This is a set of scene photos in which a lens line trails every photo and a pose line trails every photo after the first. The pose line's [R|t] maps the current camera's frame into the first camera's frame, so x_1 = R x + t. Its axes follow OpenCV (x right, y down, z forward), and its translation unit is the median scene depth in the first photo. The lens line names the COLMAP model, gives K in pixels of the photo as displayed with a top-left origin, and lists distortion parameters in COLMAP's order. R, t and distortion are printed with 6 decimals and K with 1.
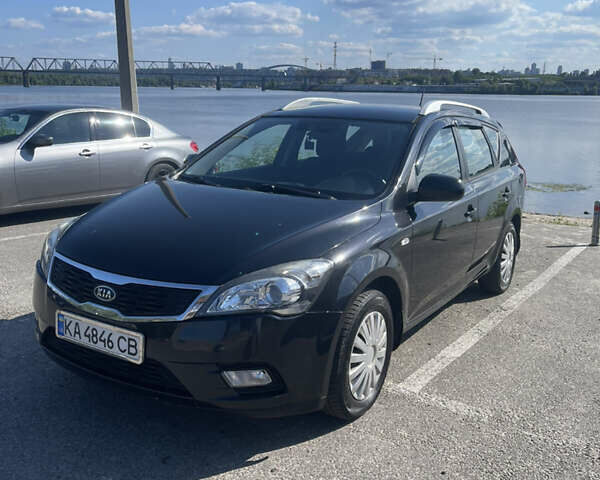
lens RADIAL K [[606.6, 0, 297.5], [0, 606.6, 238.5], [0, 0, 1]] dist [0.032826, 0.000000]
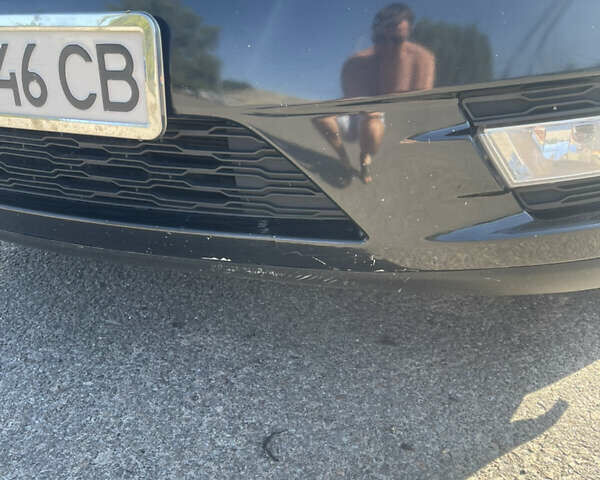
lens RADIAL K [[606.6, 0, 300.2], [0, 606.6, 244.5], [0, 0, 1]] dist [0.032826, 0.000000]
pose [[0.993916, -0.092064, 0.060454, -0.206339], [0.079578, 0.979756, 0.183702, 0.198848], [-0.076142, -0.177773, 0.981121, 0.691288]]
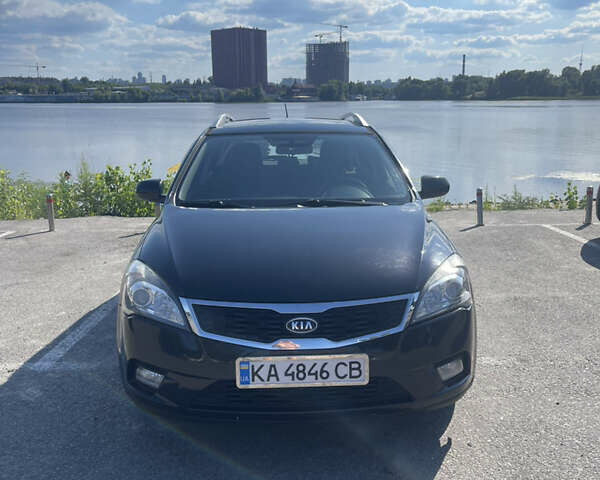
lens RADIAL K [[606.6, 0, 295.8], [0, 606.6, 242.8], [0, 0, 1]] dist [0.032826, 0.000000]
pose [[0.826435, -0.151625, 0.542231, -0.821101], [0.155224, 0.987092, 0.039440, -0.075855], [-0.541212, 0.051572, 0.839303, 0.205346]]
